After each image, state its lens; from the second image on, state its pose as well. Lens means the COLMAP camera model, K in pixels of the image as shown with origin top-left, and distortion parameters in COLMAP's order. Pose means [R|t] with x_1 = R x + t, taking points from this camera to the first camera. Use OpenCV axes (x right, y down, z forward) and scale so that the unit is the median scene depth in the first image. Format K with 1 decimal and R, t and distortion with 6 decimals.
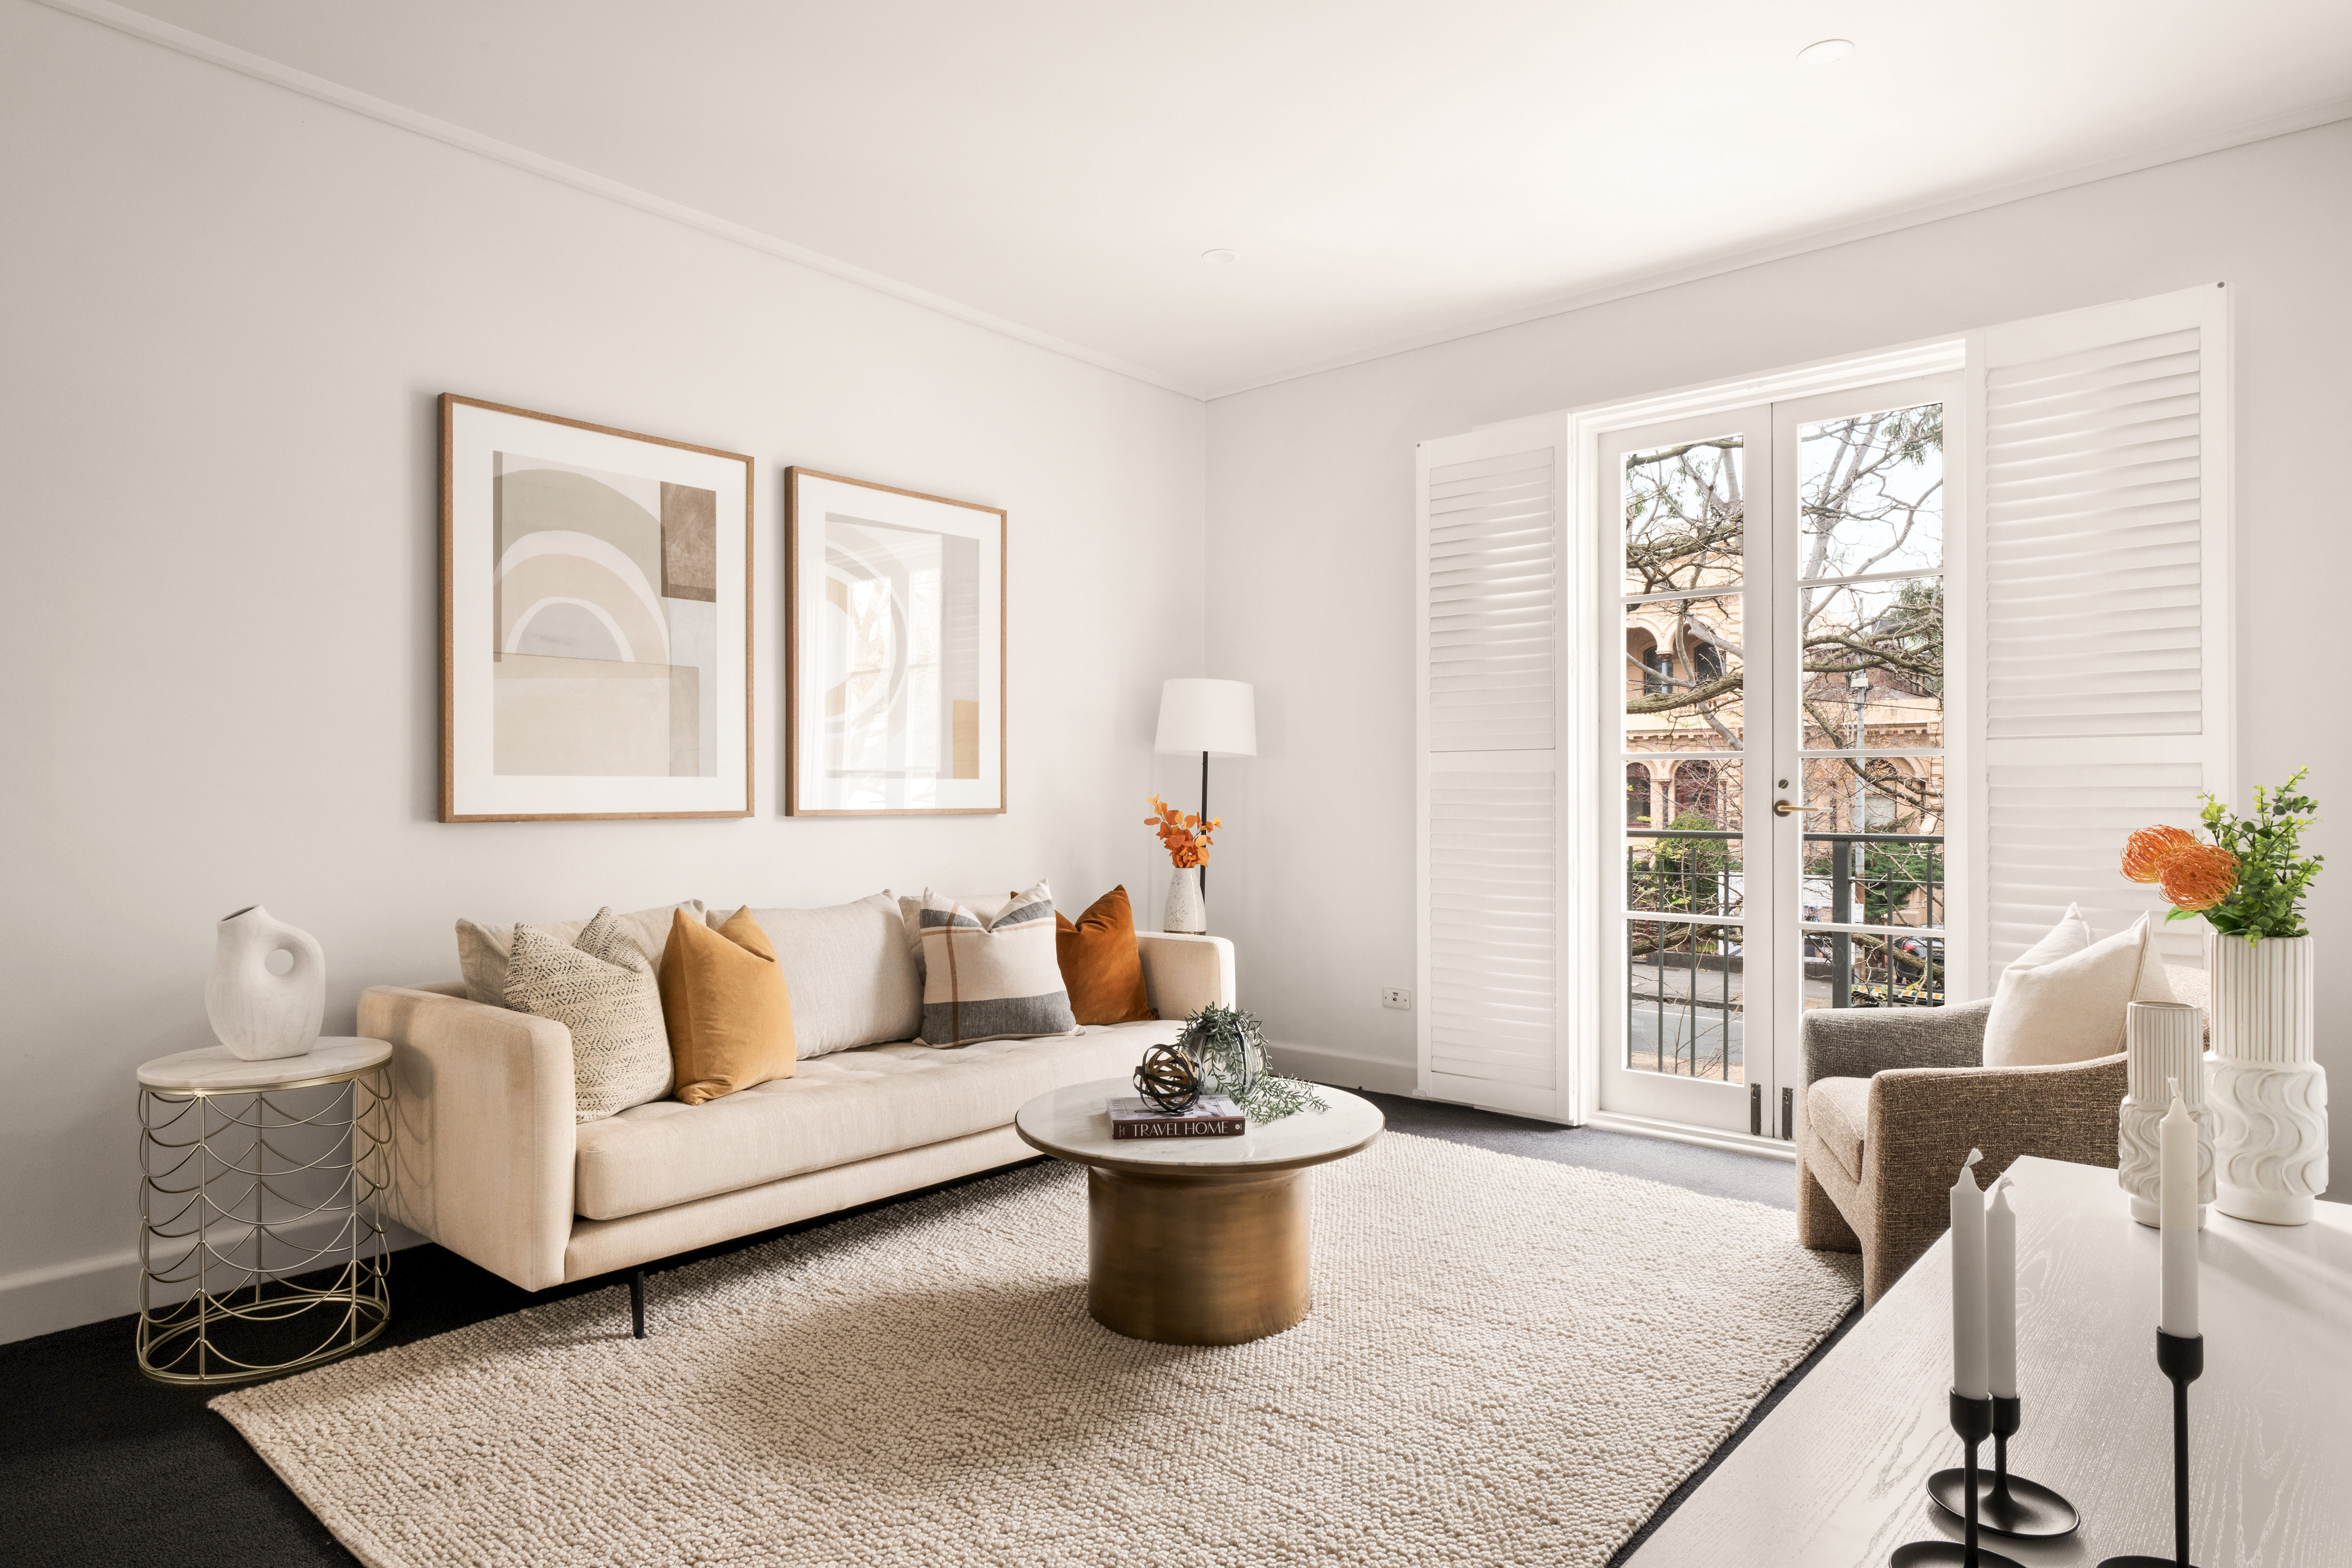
lens RADIAL K [[1363.8, 0, 1175.0], [0, 1363.8, 786.0], [0, 0, 1]] dist [-0.002986, -0.000648]
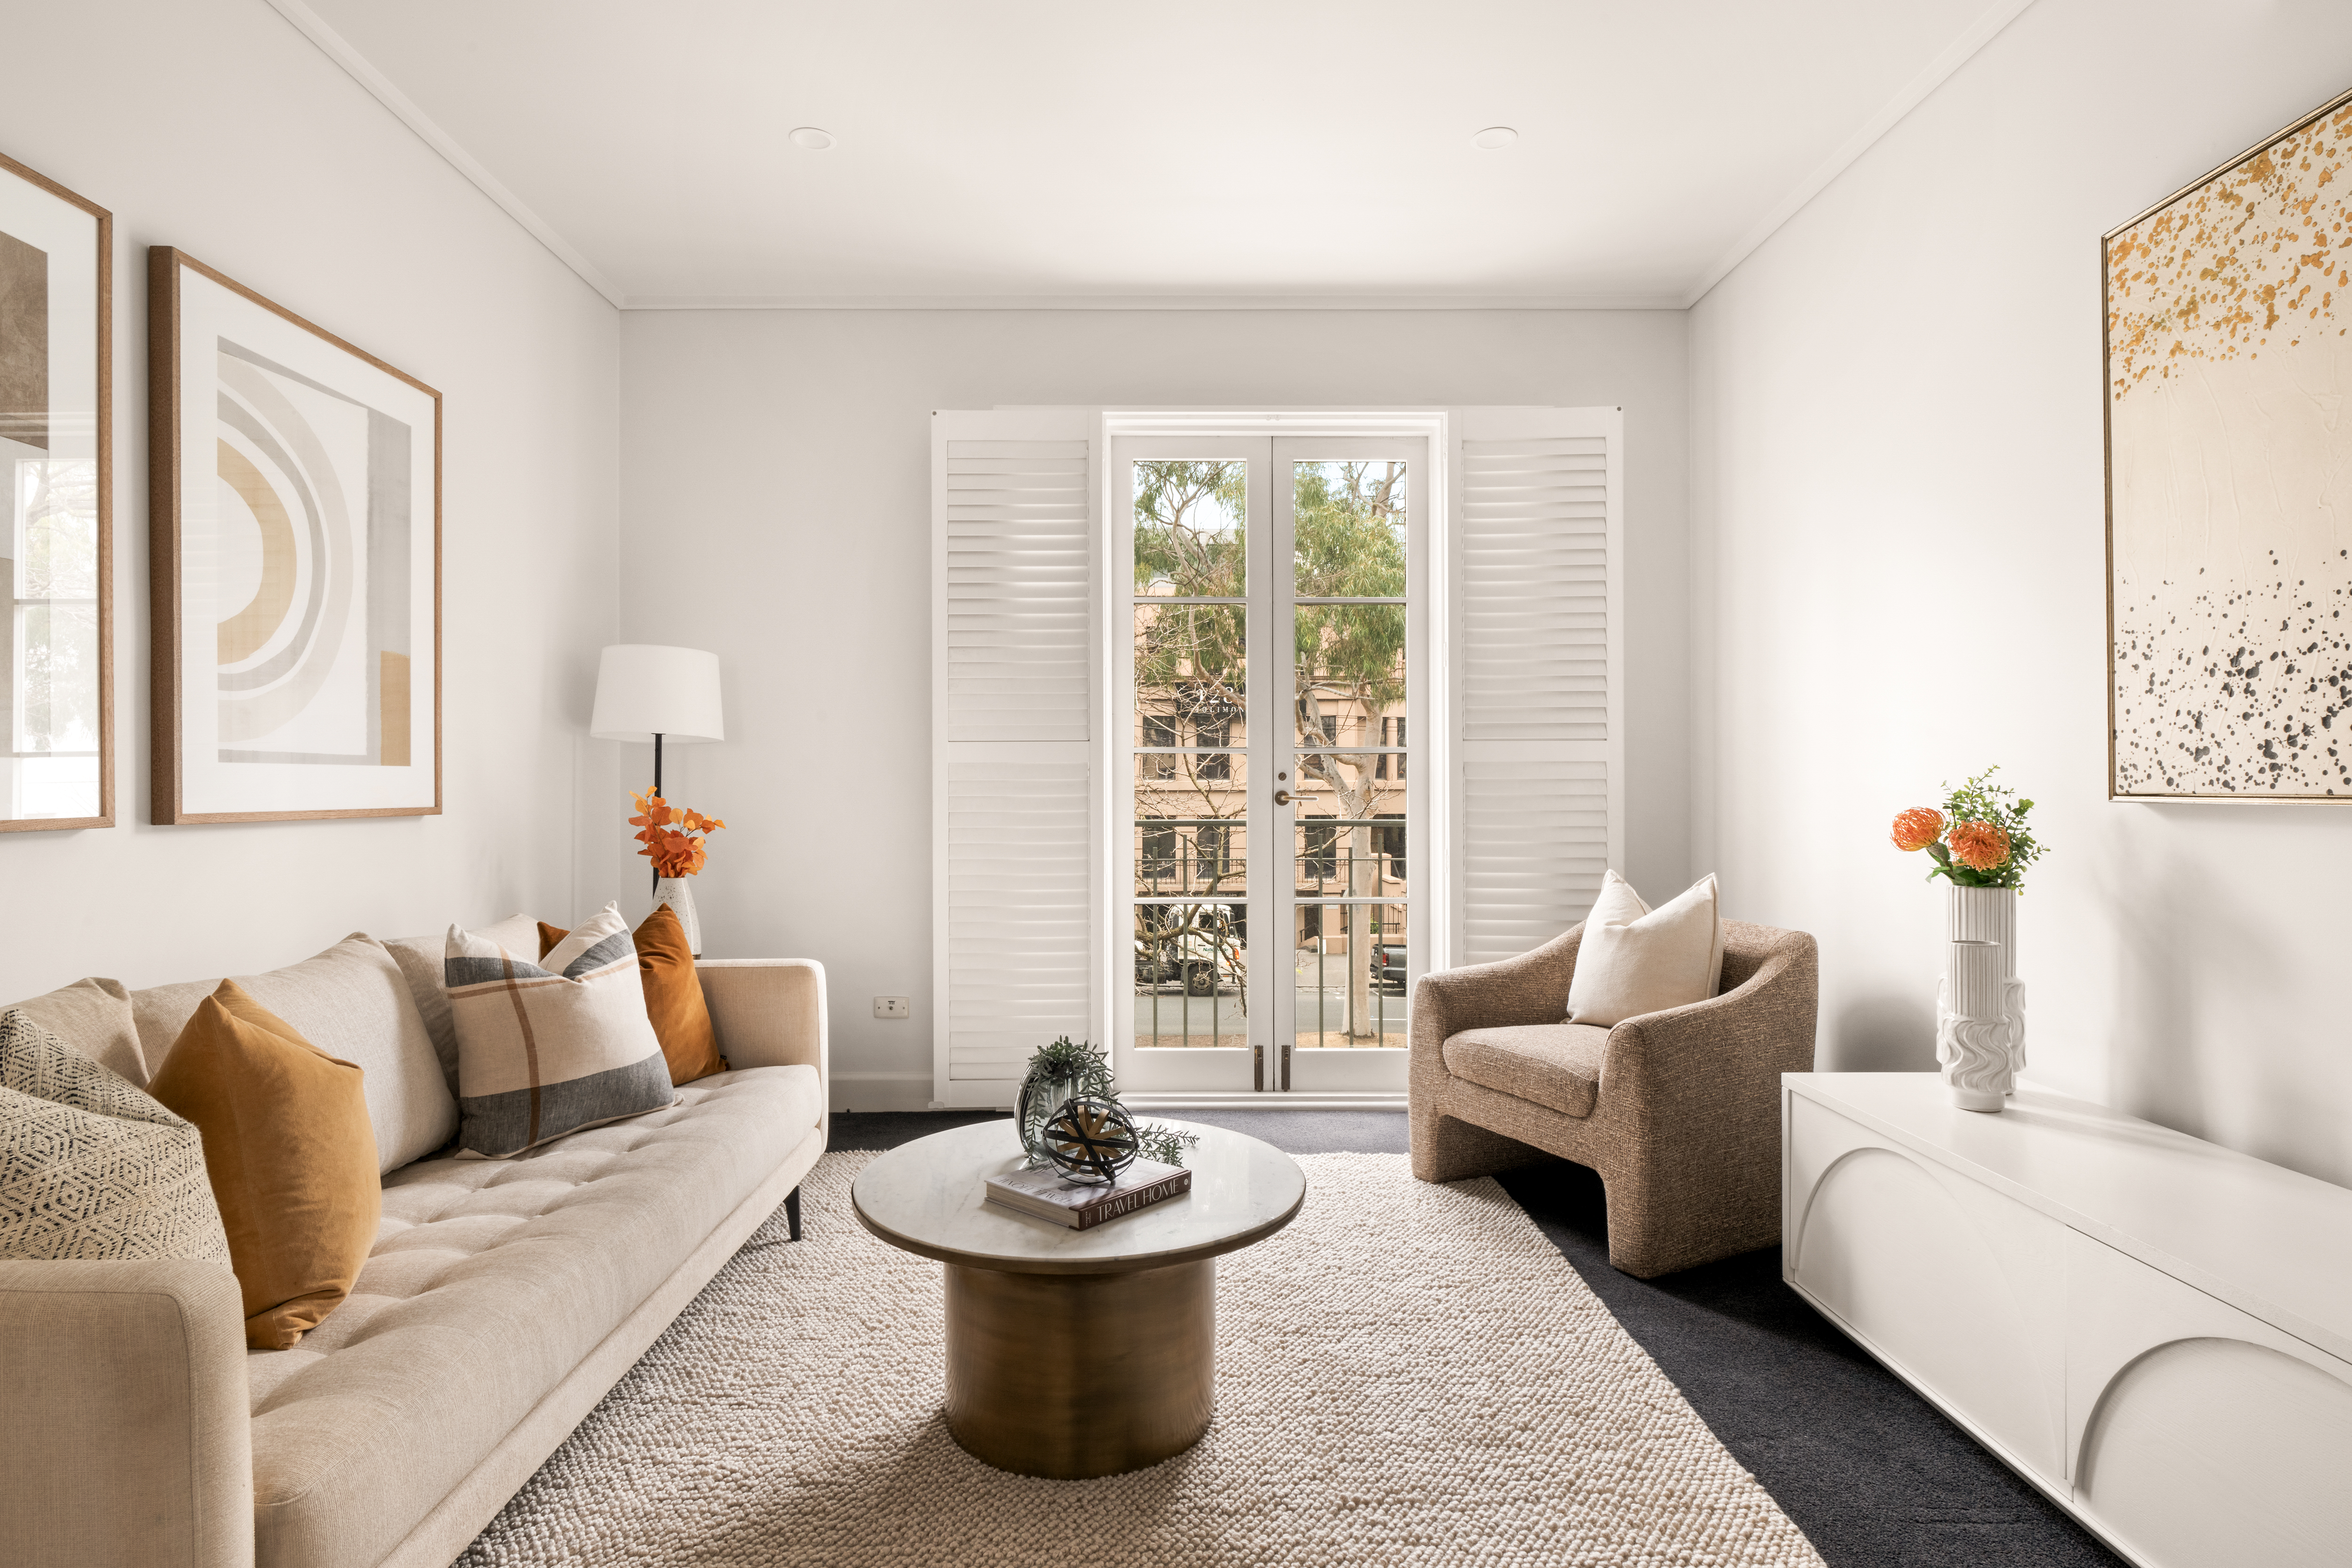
lens RADIAL K [[1258.1, 0, 1174.0], [0, 1258.1, 787.6], [0, 0, 1]] dist [-0.001346, -0.002420]
pose [[0.749996, -0.003017, 0.661435, -0.314870], [-0.001320, 0.999981, 0.006058, 0.001743], [-0.661441, -0.005416, 0.749978, 0.284659]]
